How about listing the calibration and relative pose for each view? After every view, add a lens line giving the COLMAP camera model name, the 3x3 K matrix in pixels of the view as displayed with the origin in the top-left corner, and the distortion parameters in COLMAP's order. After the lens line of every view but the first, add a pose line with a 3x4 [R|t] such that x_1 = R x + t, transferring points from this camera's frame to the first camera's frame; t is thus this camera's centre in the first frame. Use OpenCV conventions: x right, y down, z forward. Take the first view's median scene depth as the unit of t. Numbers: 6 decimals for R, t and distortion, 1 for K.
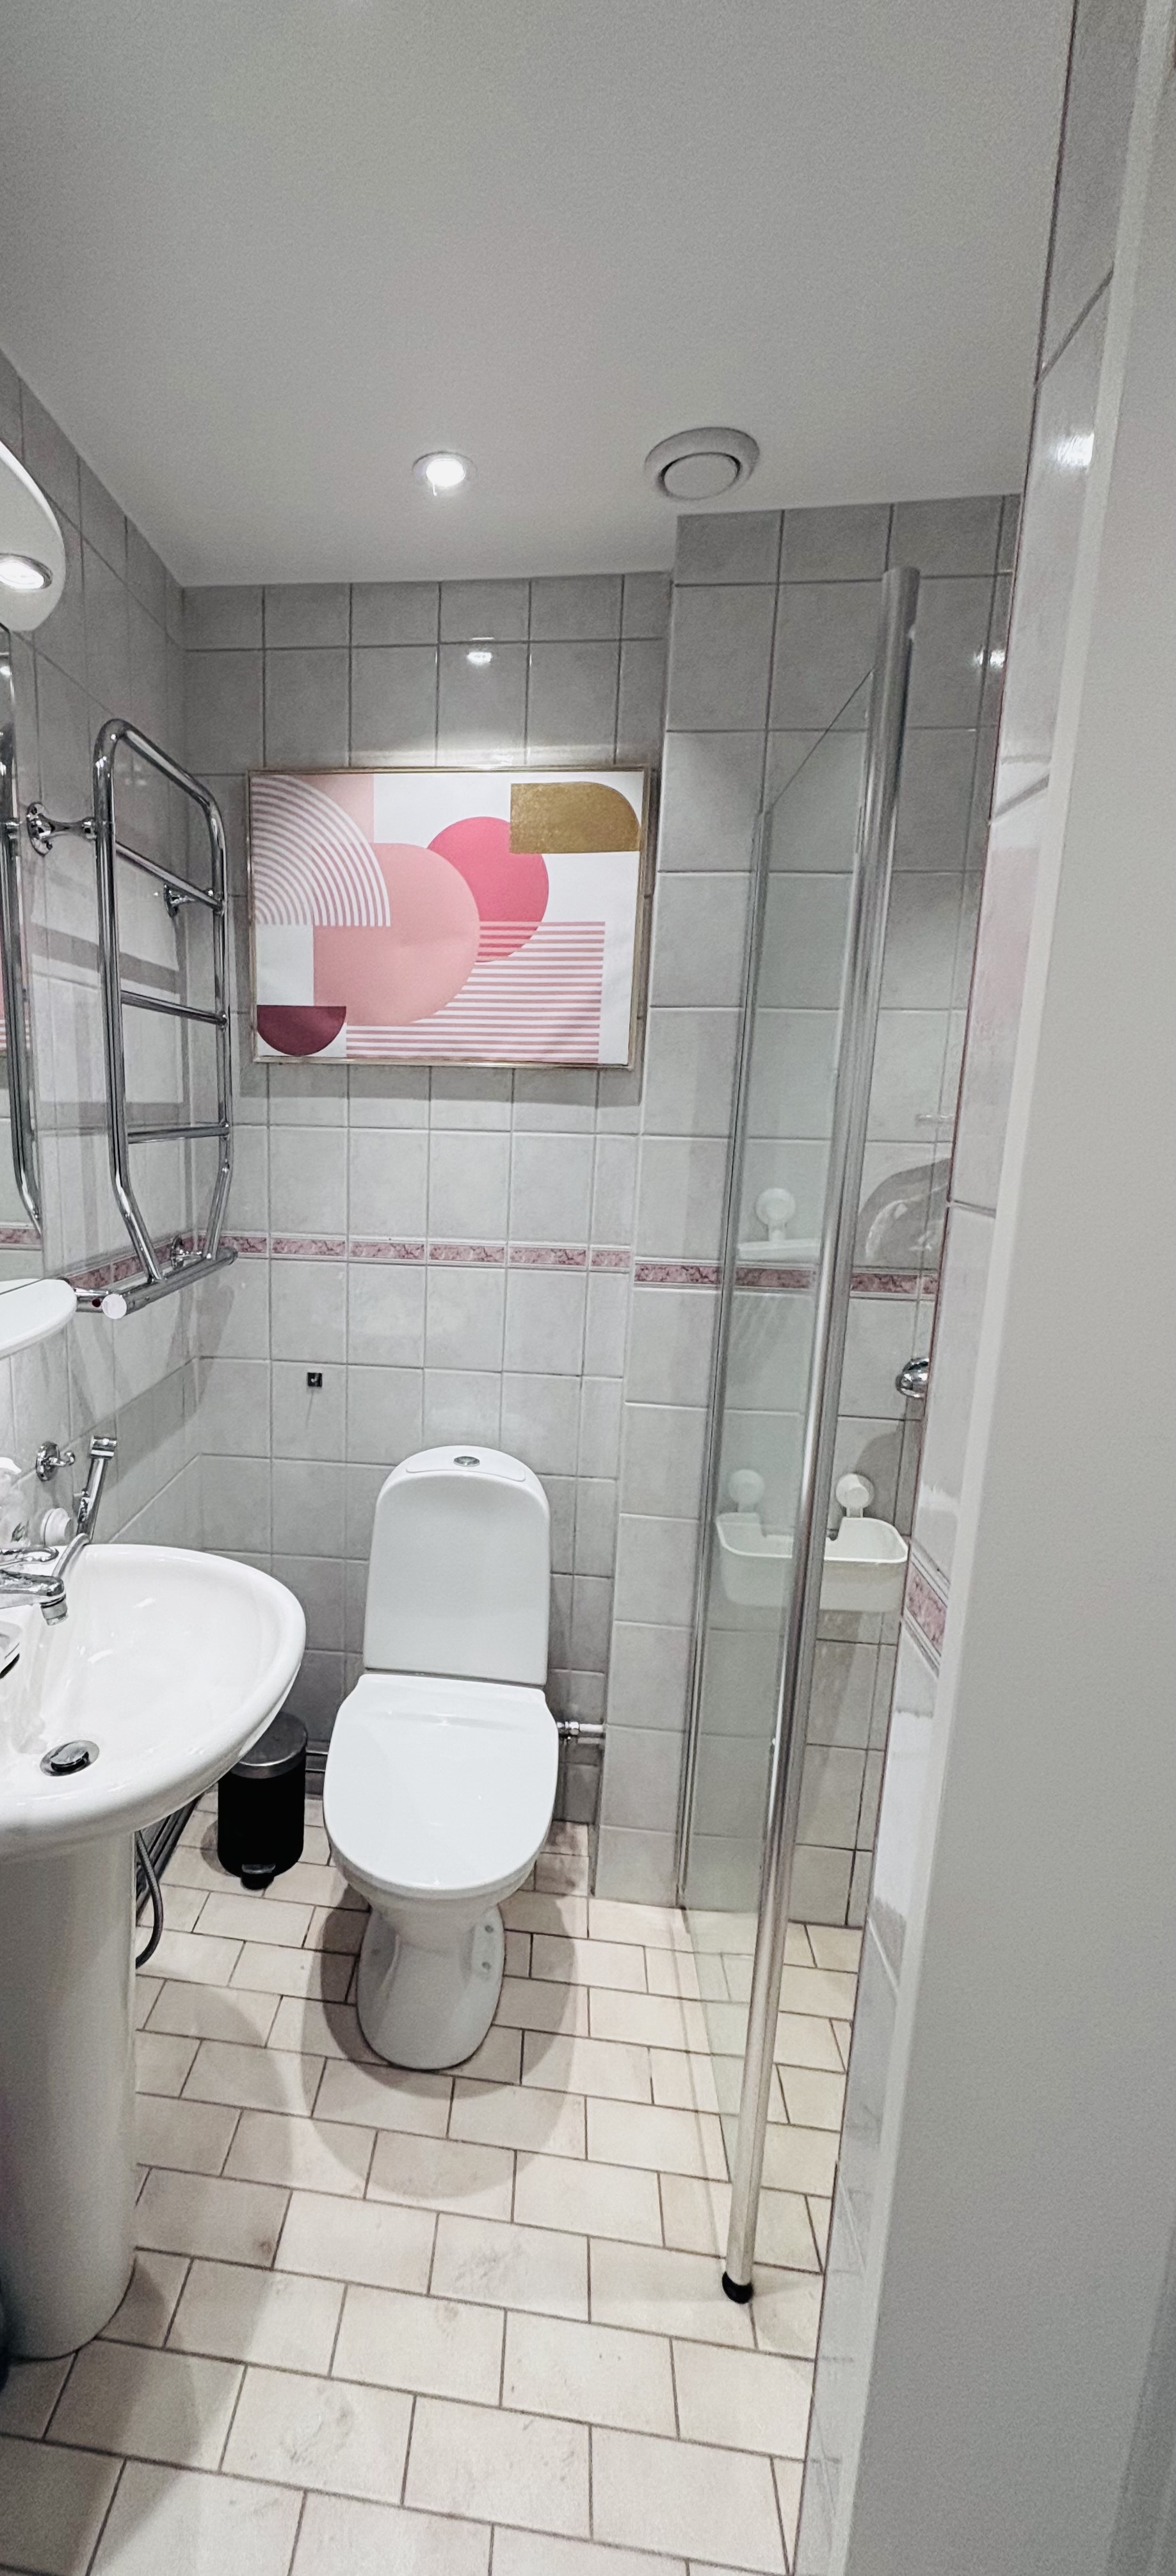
lens RADIAL K [[1242.6, 0, 588.0], [0, 1242.6, 1288.0], [0, 0, 1]] dist [0.001036, -0.000429]
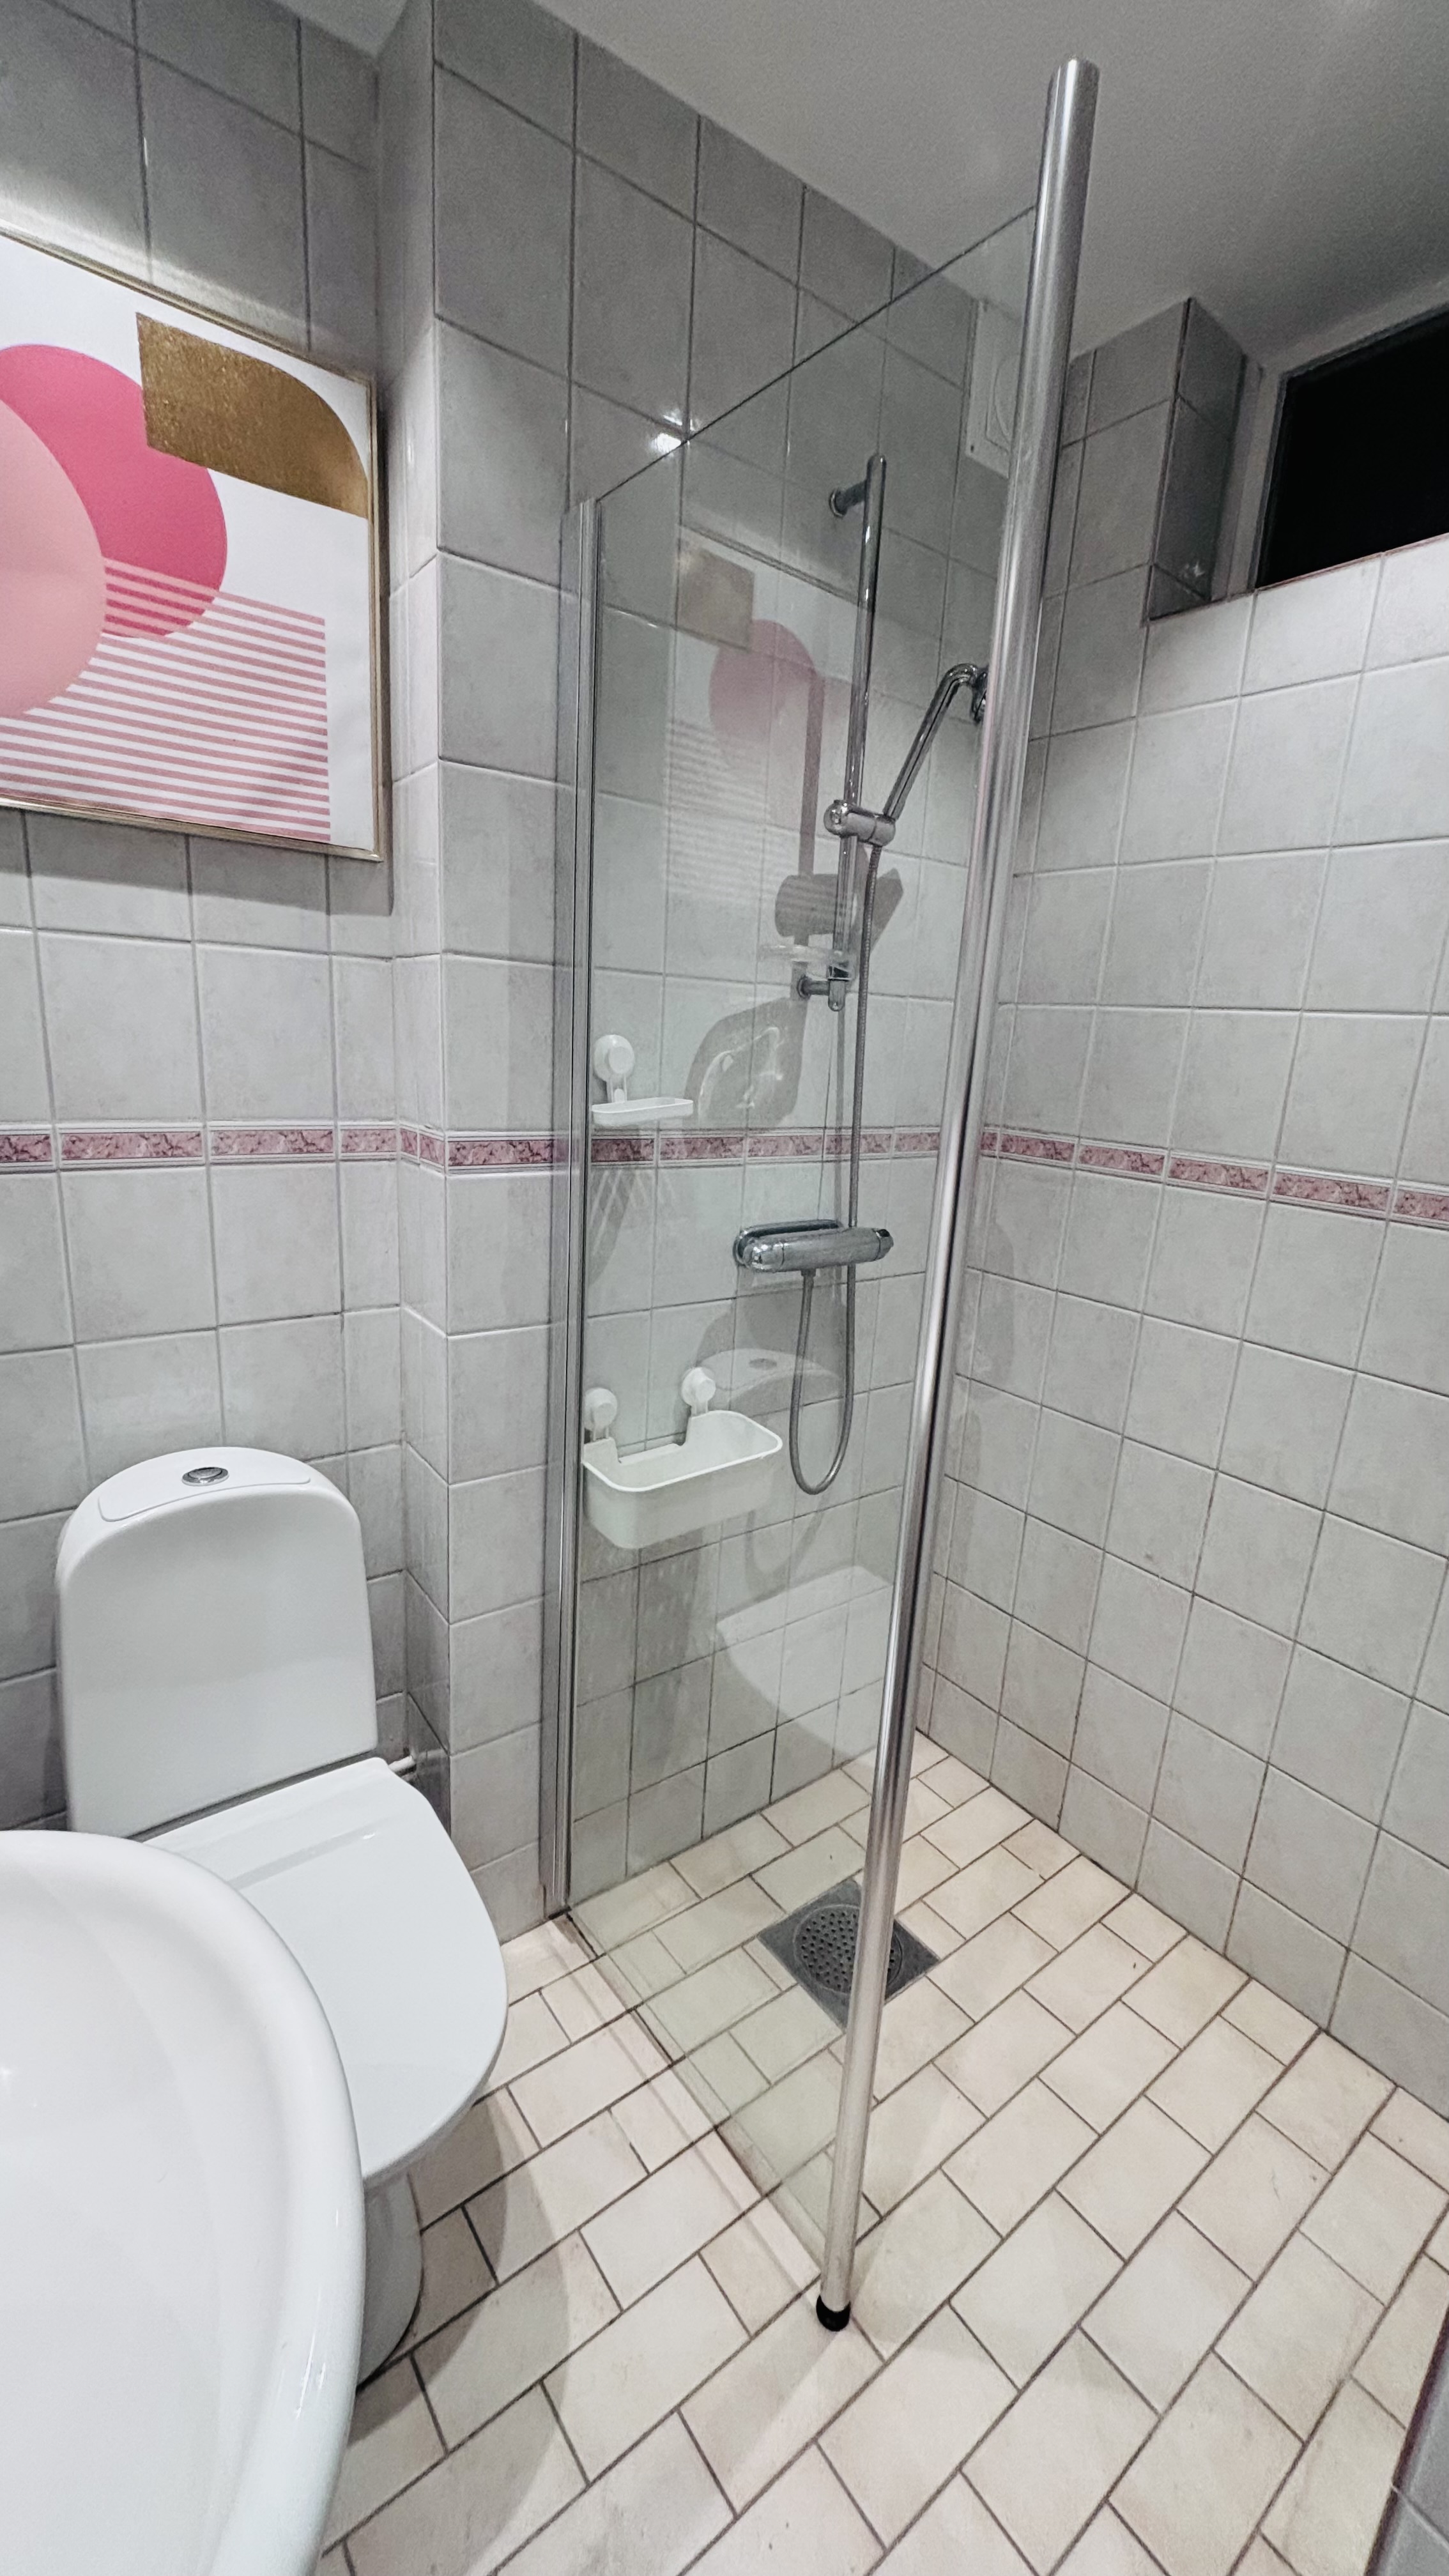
lens RADIAL K [[1025.3, 0, 719.1], [0, 1025.3, 1284.1], [0, 0, 1]] dist [-0.017848, 0.006894]
pose [[0.723980, -0.148495, 0.673649, -0.245762], [0.079908, 0.988035, 0.131918, -0.003930], [-0.685178, -0.041676, 0.727183, 0.454919]]
